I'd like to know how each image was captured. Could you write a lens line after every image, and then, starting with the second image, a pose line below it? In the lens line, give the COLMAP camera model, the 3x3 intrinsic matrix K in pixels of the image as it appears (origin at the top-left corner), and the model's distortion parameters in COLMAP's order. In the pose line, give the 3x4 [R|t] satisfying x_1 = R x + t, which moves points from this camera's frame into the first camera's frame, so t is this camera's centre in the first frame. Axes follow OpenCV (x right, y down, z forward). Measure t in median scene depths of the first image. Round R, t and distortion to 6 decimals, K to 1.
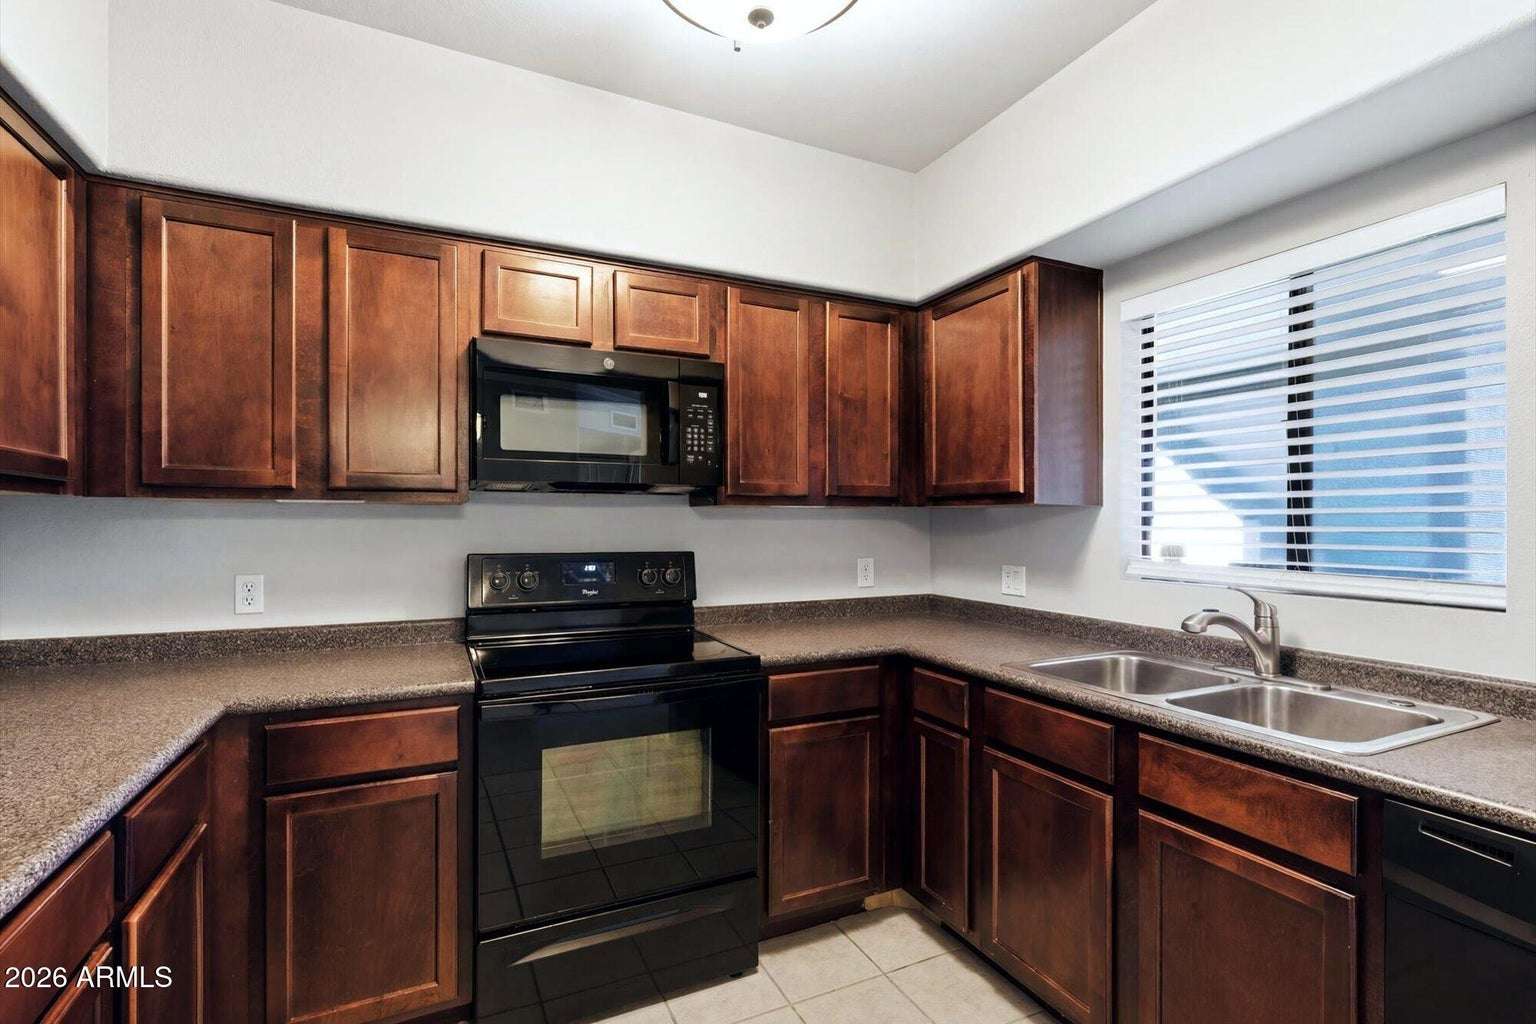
lens RADIAL K [[694.8, 0, 768.6], [0, 694.8, 527.0], [0, 0, 1]] dist [-0.000485, 0.000175]
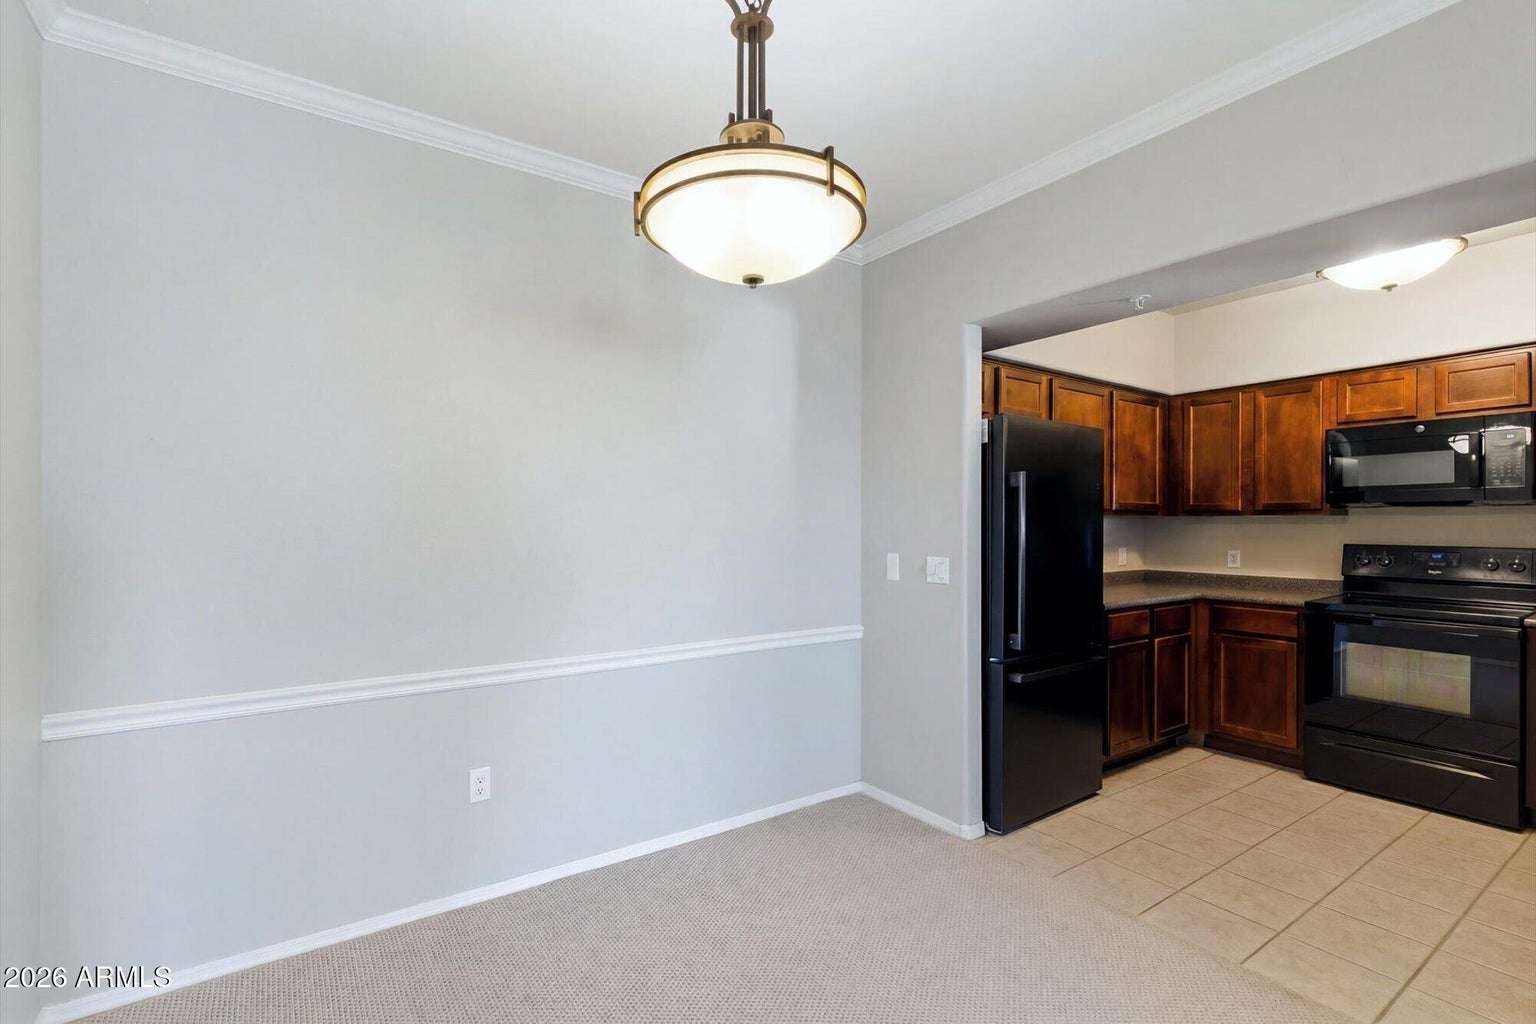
lens RADIAL K [[694.8, 0, 768.6], [0, 694.8, 527.0], [0, 0, 1]] dist [-0.000485, 0.000175]
pose [[0.160046, 0.000195, -0.987110, 1.067922], [-0.009557, 0.999953, -0.001352, 0.012048], [0.987063, 0.009650, 0.160040, -0.719348]]
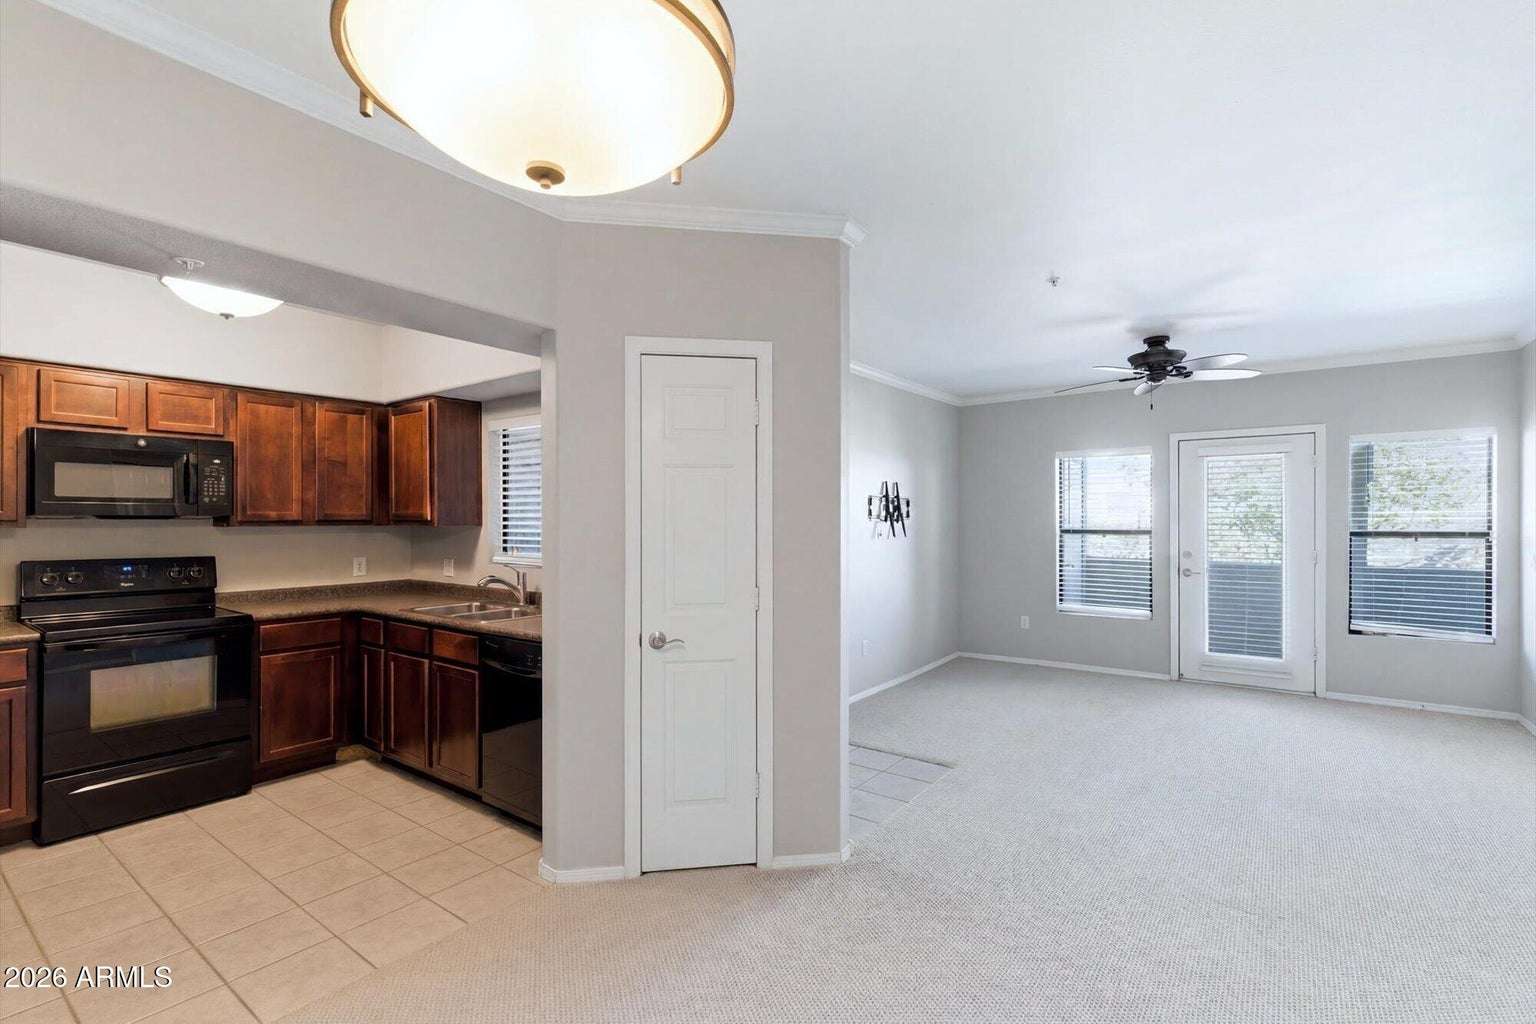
lens RADIAL K [[684.2, 0, 771.0], [0, 684.2, 520.3], [0, 0, 1]] dist [-0.012559, 0.000180]
pose [[0.876610, -0.001669, 0.481199, 0.285671], [0.005689, 0.999960, -0.006895, -0.031209], [-0.481168, 0.008782, 0.876584, -1.047469]]
